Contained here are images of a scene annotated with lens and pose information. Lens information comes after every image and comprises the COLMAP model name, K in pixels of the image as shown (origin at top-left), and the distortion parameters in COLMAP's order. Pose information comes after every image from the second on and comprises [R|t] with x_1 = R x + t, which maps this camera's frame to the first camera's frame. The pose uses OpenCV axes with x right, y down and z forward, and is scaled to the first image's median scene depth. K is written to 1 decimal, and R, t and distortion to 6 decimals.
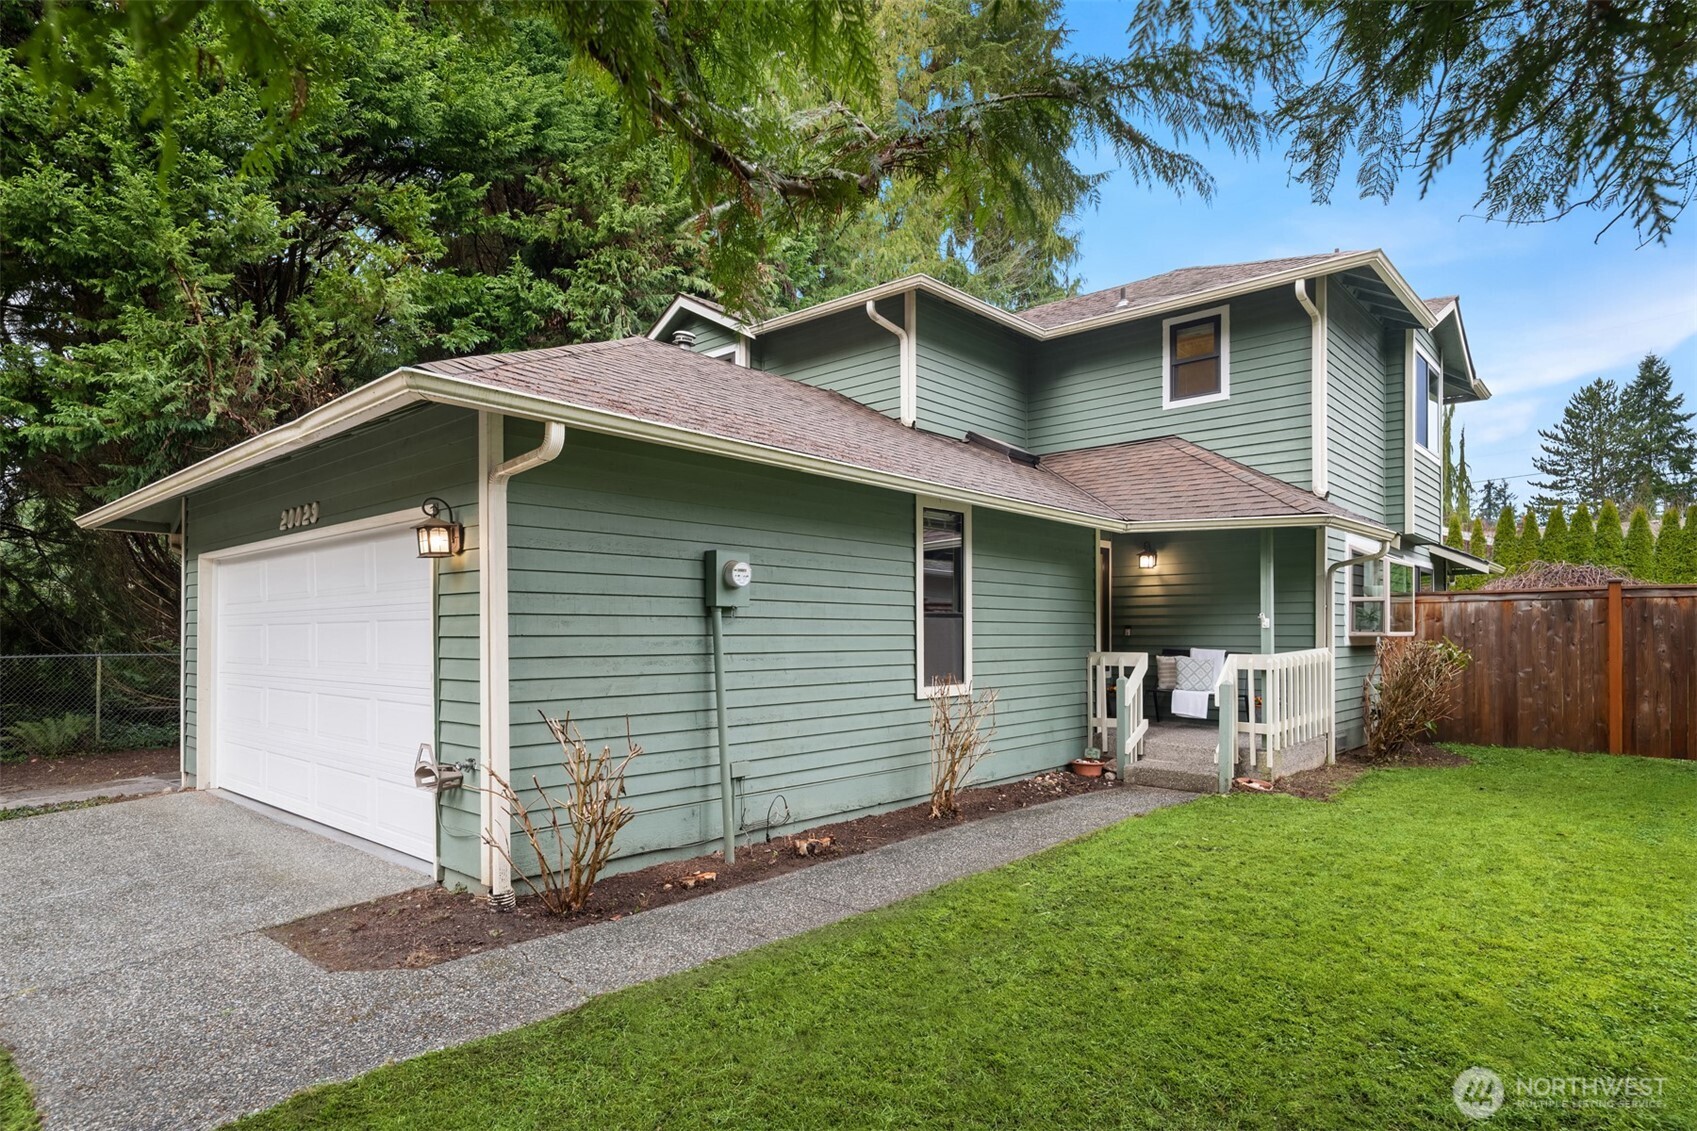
lens RADIAL K [[934.1, 0, 850.3], [0, 934.1, 620.2], [0, 0, 1]] dist [-0.021045, 0.000402]
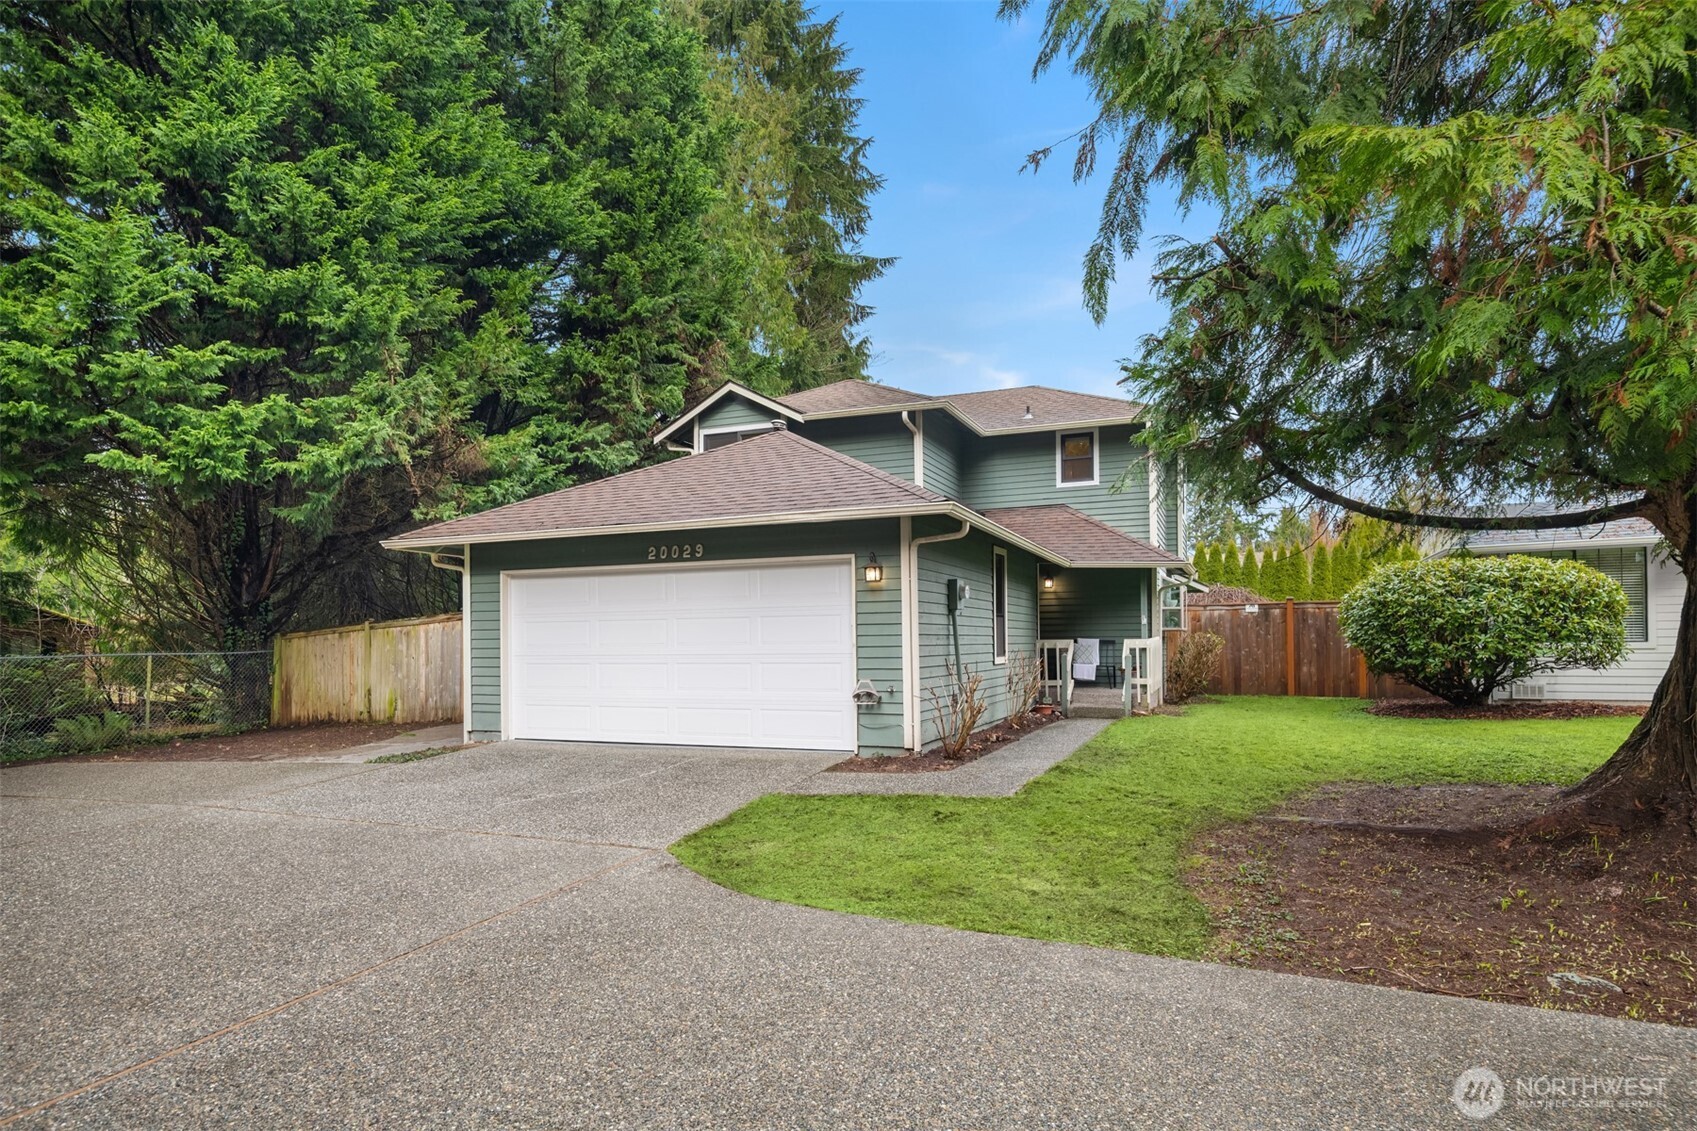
lens RADIAL K [[934.1, 0, 850.3], [0, 934.1, 620.2], [0, 0, 1]] dist [-0.021045, 0.000402]
pose [[0.941473, 0.001242, 0.337086, -0.552290], [0.002169, 0.999950, -0.009741, 0.014105], [-0.337082, 0.009901, 0.941423, -0.388101]]
